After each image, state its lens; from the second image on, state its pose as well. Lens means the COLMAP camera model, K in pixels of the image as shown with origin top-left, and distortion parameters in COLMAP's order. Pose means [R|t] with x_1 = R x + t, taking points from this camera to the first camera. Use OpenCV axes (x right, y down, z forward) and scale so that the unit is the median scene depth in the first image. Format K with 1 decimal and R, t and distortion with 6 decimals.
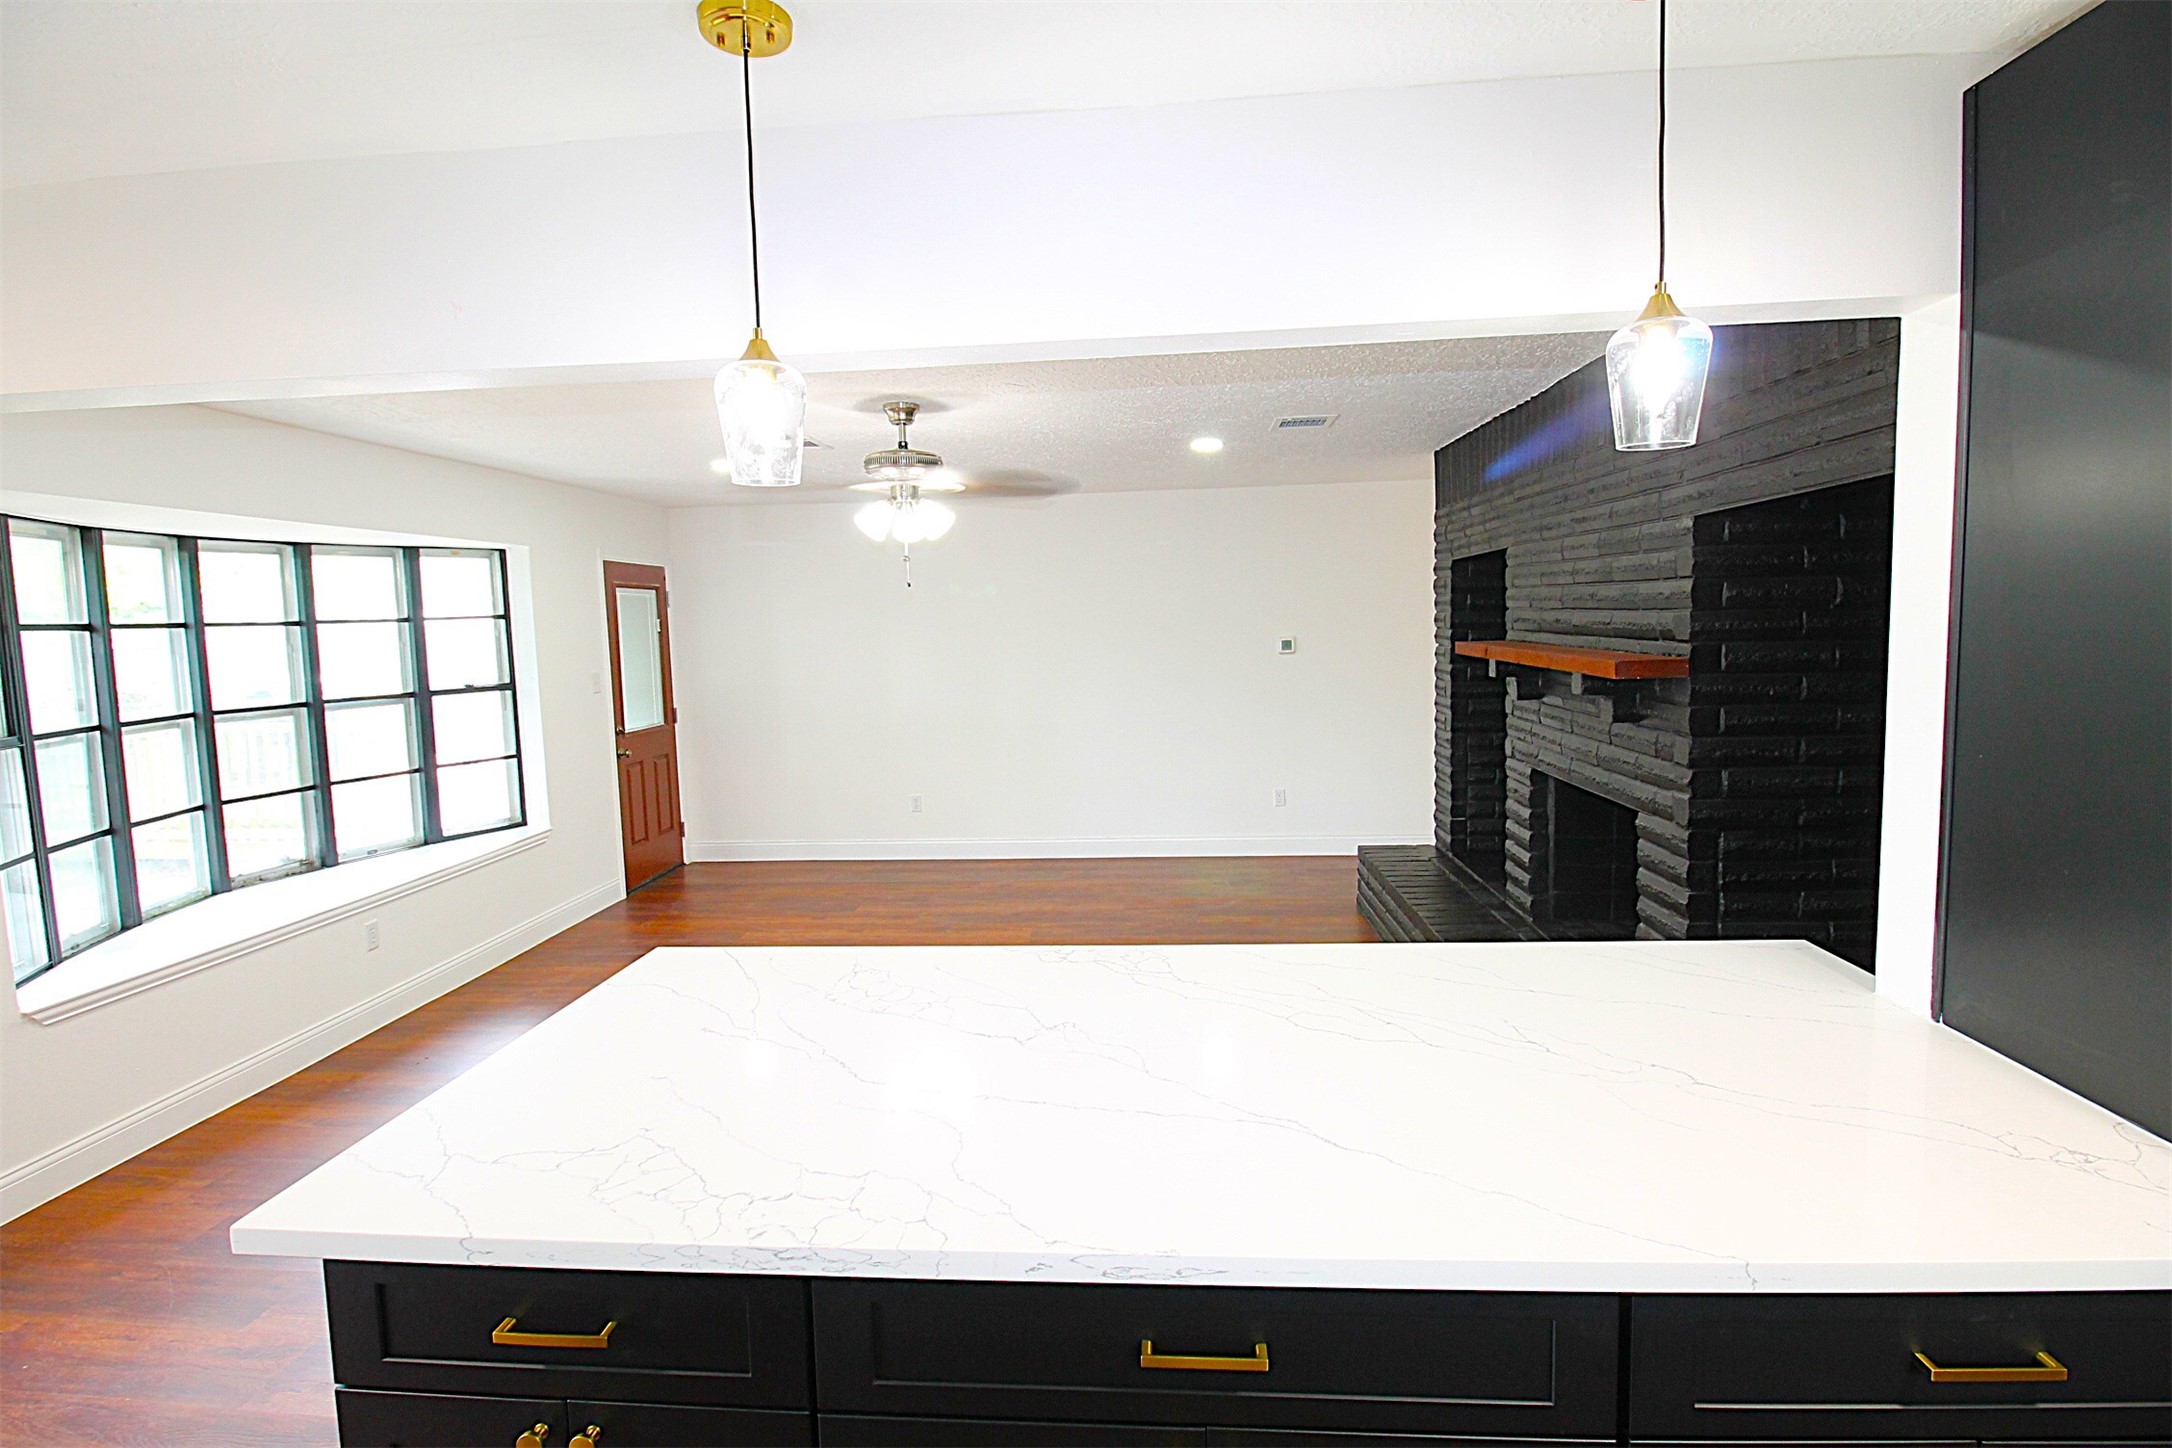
lens RADIAL K [[1025.2, 0, 1094.0], [0, 1025.2, 692.9], [0, 0, 1]] dist [-0.000495, -0.012111]
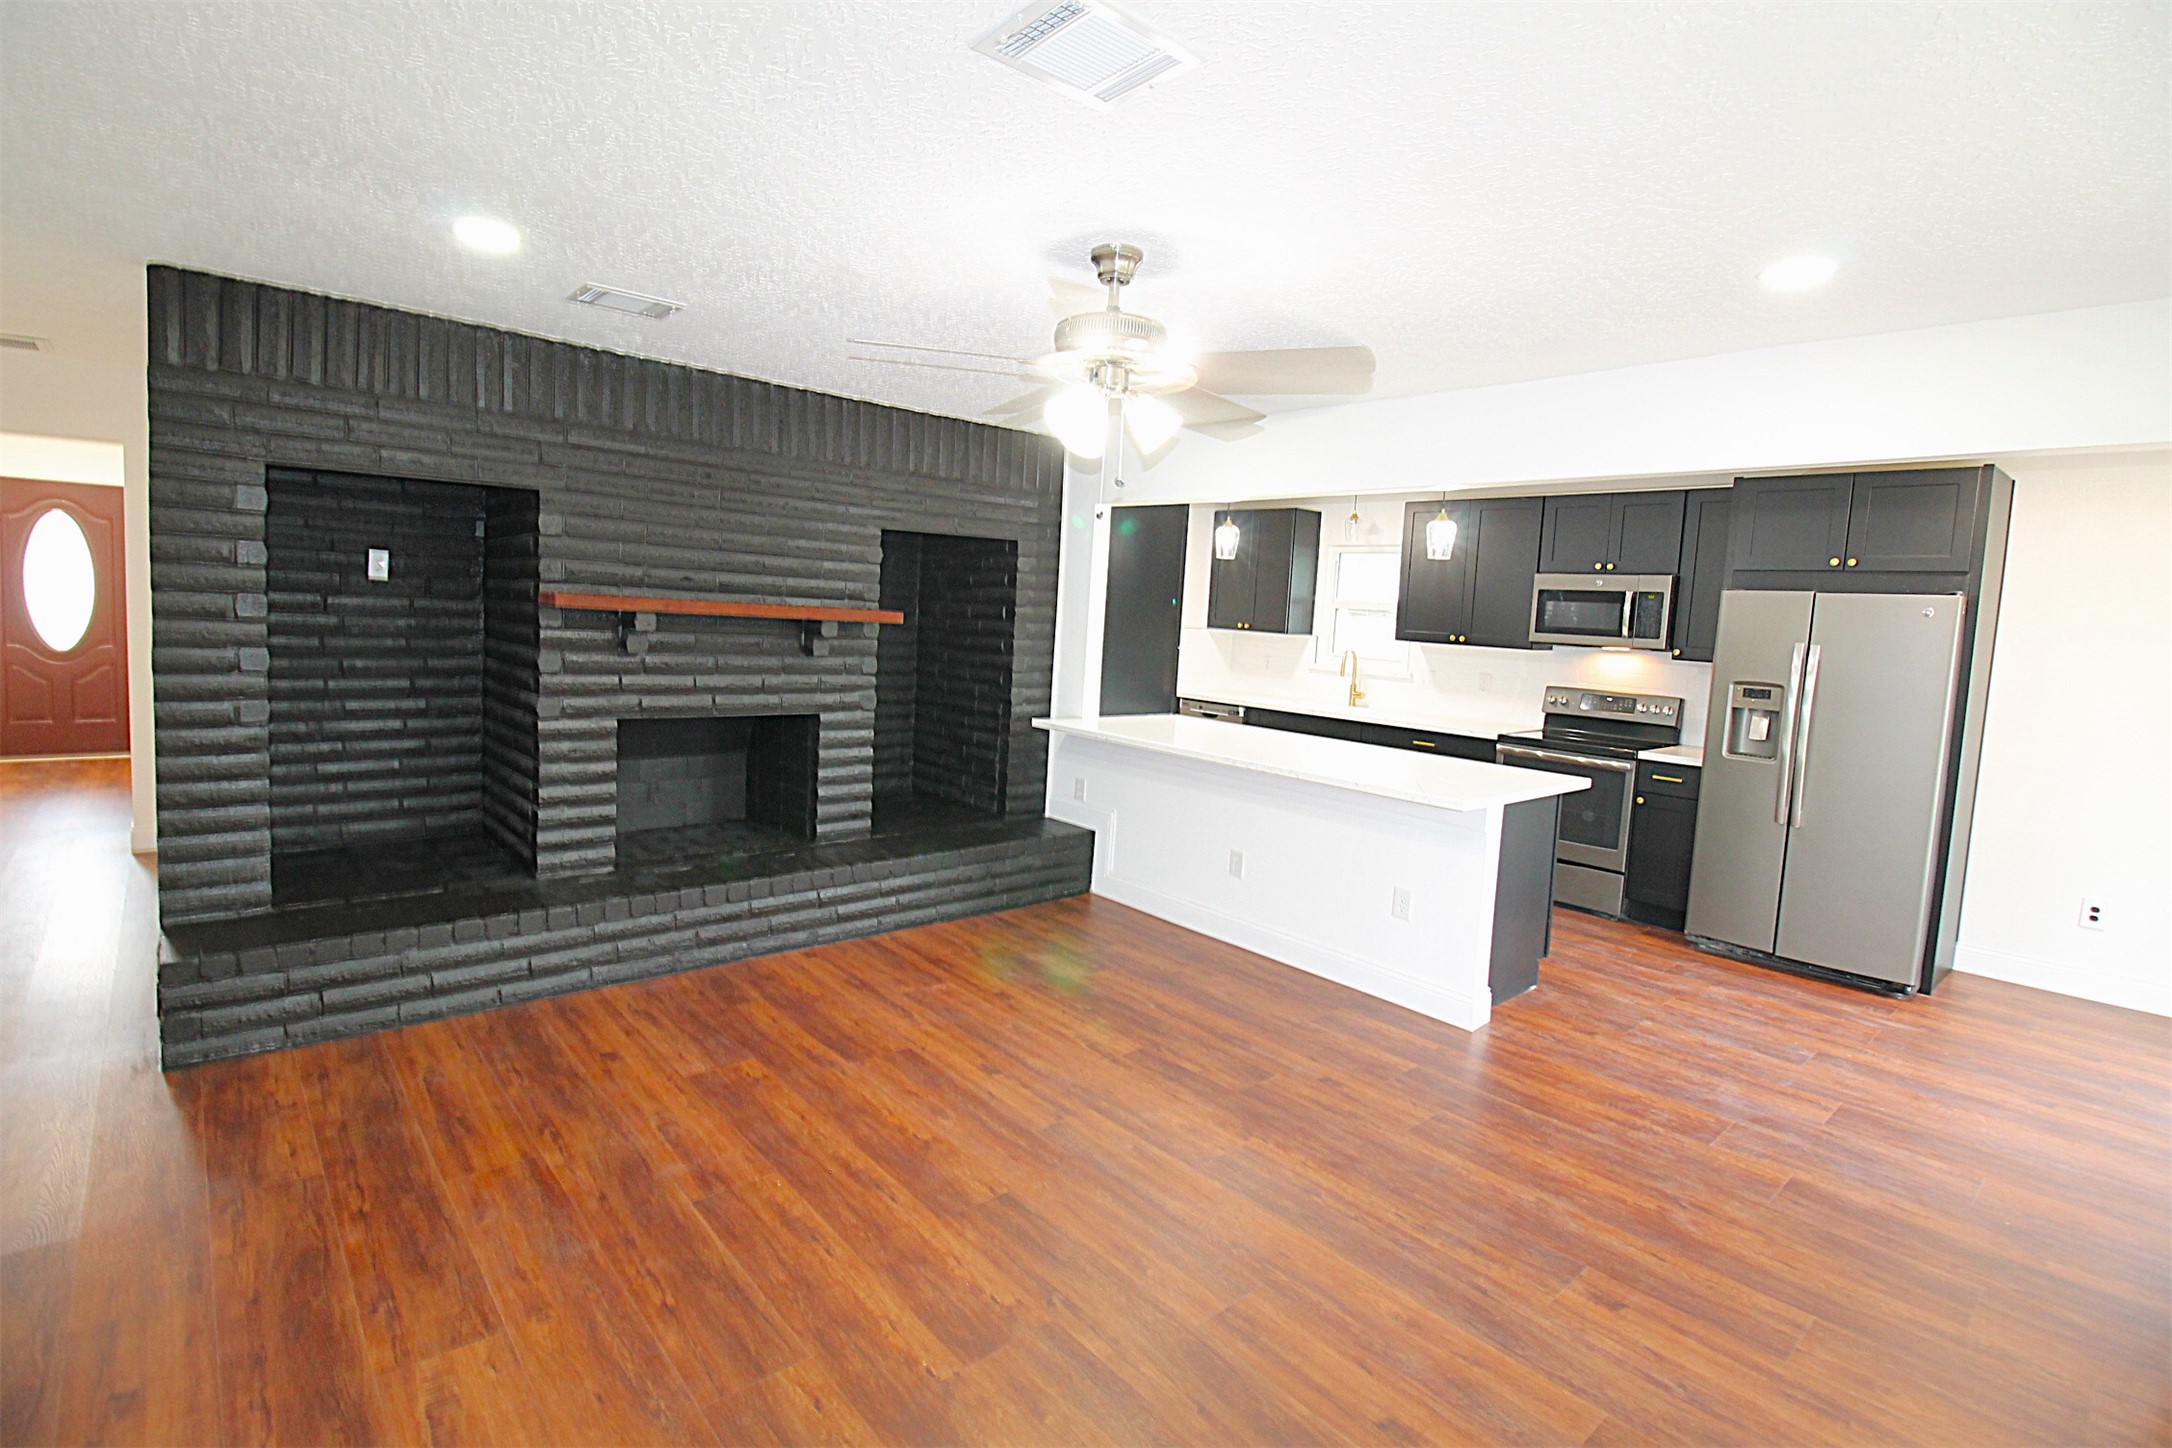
lens RADIAL K [[1025.2, 0, 1076.8], [0, 1025.2, 703.3], [0, 0, 1]] dist [-0.000495, -0.012111]
pose [[-0.717192, -0.074966, 0.692832, -0.520984], [0.017228, 0.991986, 0.125170, -0.054170], [-0.696663, 0.101707, -0.710152, 1.207800]]
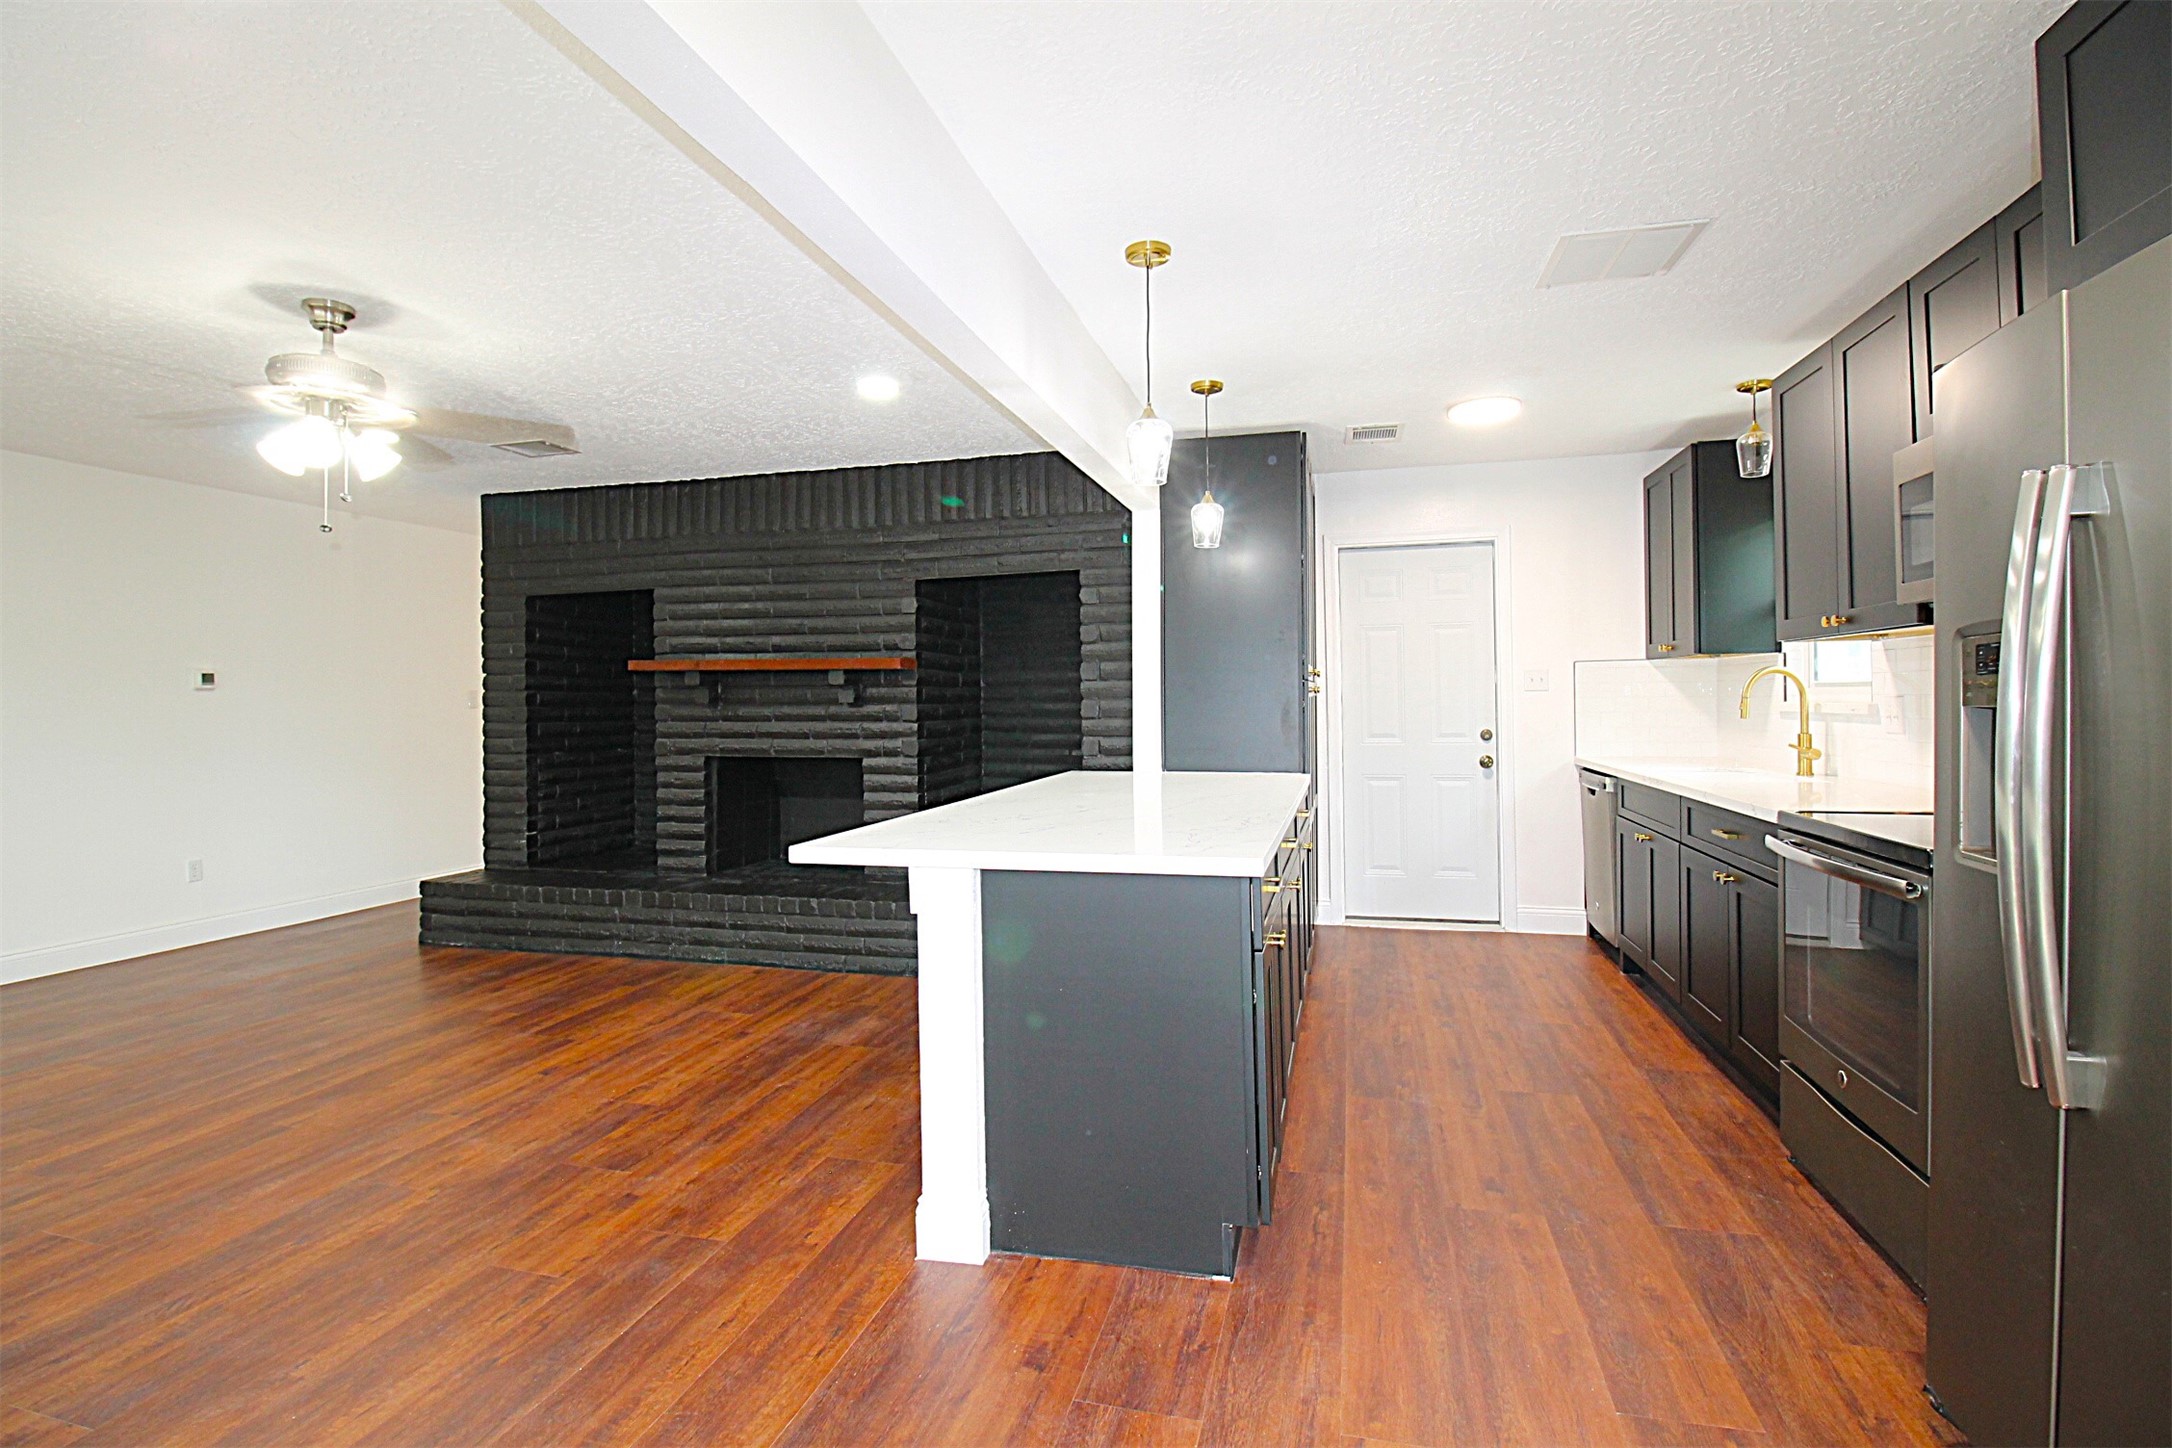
lens RADIAL K [[1025.2, 0, 1079.5], [0, 1025.2, 704.5], [0, 0, 1]] dist [-0.000495, -0.012111]
pose [[0.182587, 0.023478, 0.982909, -0.664144], [0.076559, 0.996340, -0.038020, 0.079713], [-0.980204, 0.082193, 0.180121, 0.246511]]
